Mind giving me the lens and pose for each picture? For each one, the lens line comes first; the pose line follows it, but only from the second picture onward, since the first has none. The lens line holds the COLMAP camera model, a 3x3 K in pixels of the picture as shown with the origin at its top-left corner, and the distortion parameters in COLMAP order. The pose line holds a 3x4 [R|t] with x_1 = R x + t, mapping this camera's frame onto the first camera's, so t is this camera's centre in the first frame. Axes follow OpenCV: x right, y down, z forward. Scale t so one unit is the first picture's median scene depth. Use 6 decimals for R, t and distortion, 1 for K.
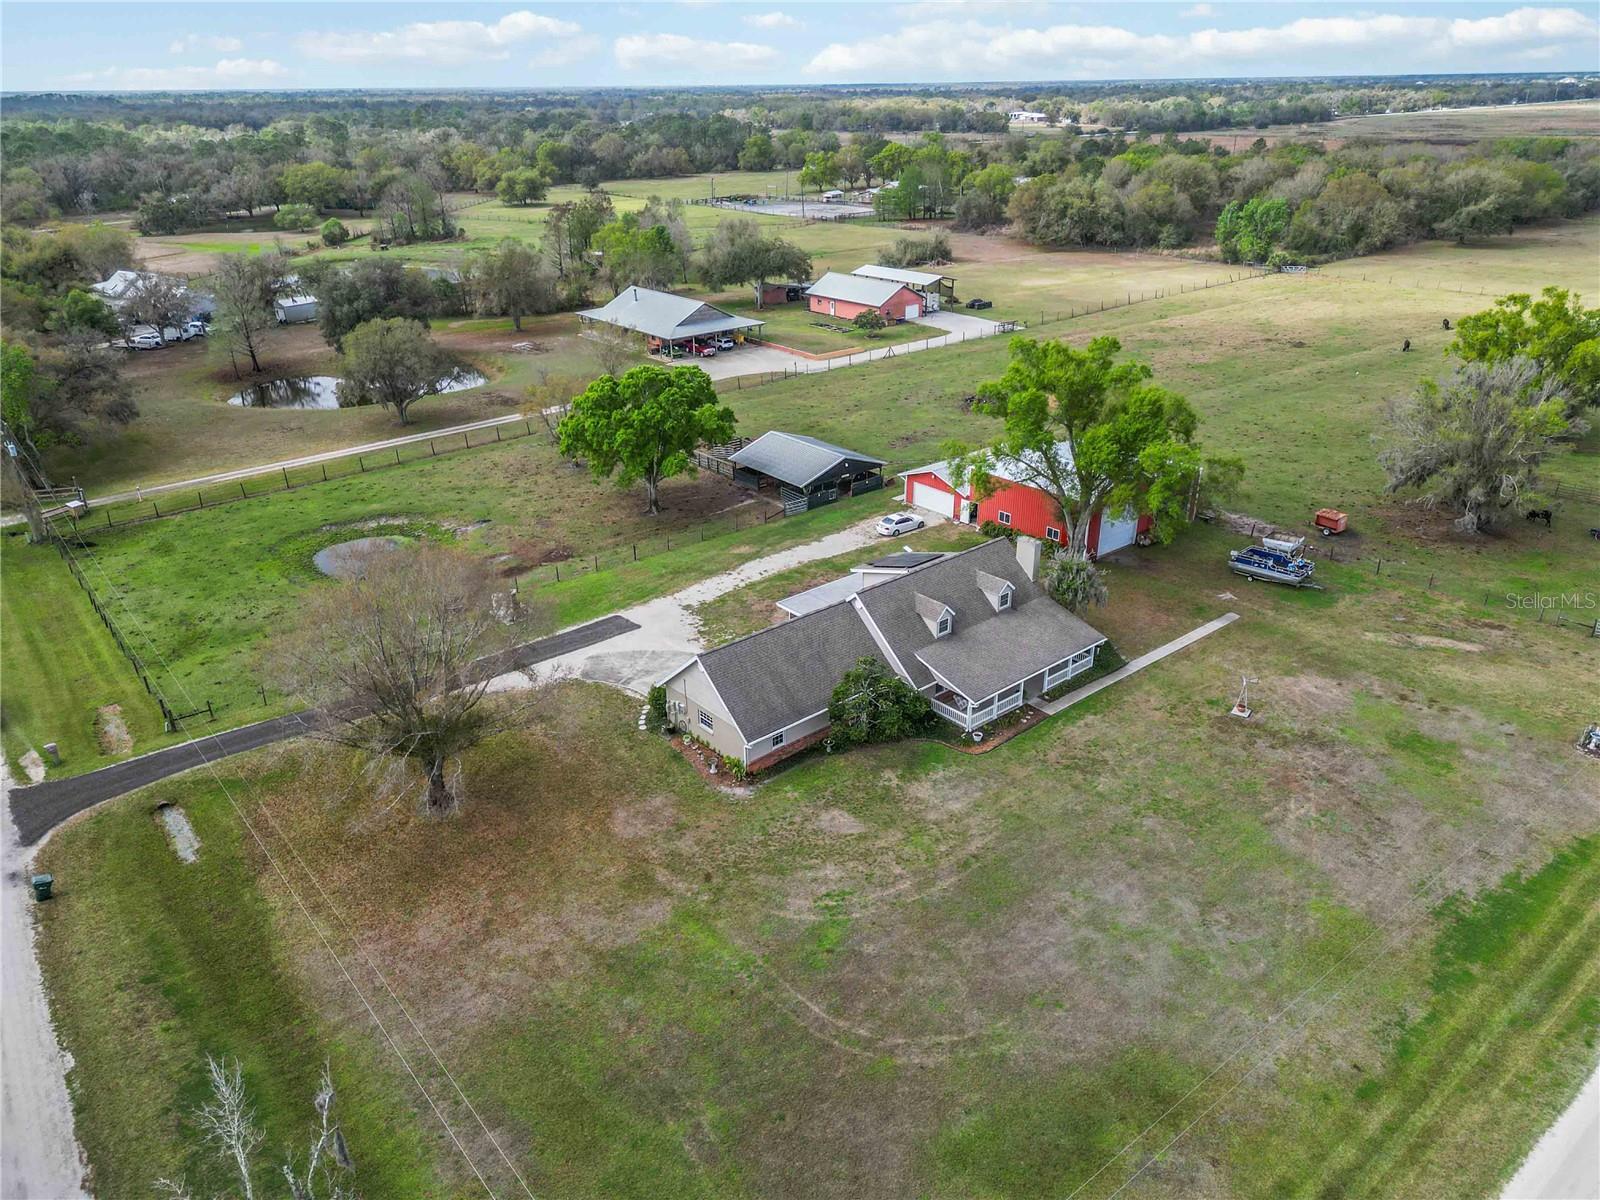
lens RADIAL K [[1114.0, 0, 803.4], [0, 1114.0, 604.6], [0, 0, 1]] dist [0.092733, -0.098101]
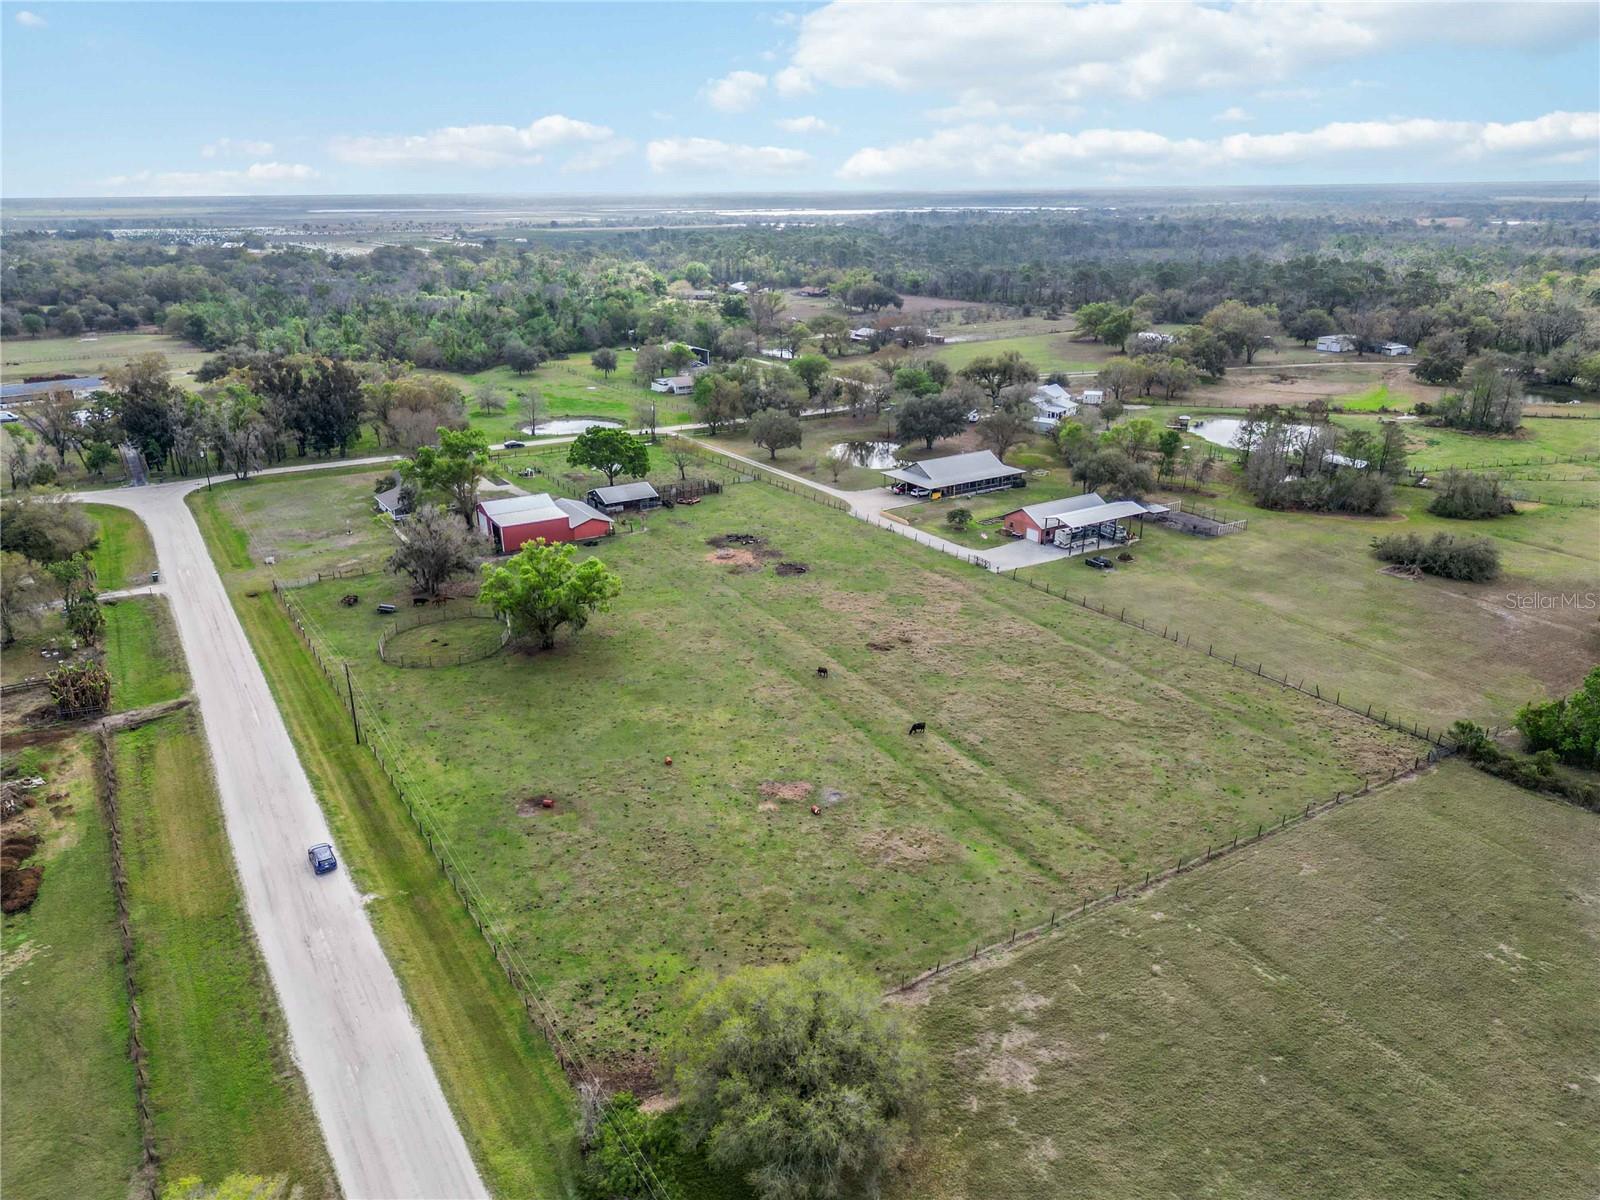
lens RADIAL K [[1114.0, 0, 803.4], [0, 1114.0, 604.6], [0, 0, 1]] dist [0.092733, -0.098101]
pose [[-0.137706, 0.356126, -0.924236, 2.688348], [-0.406924, 0.830396, 0.380597, -1.218612], [0.903022, 0.428505, 0.030566, 1.805828]]
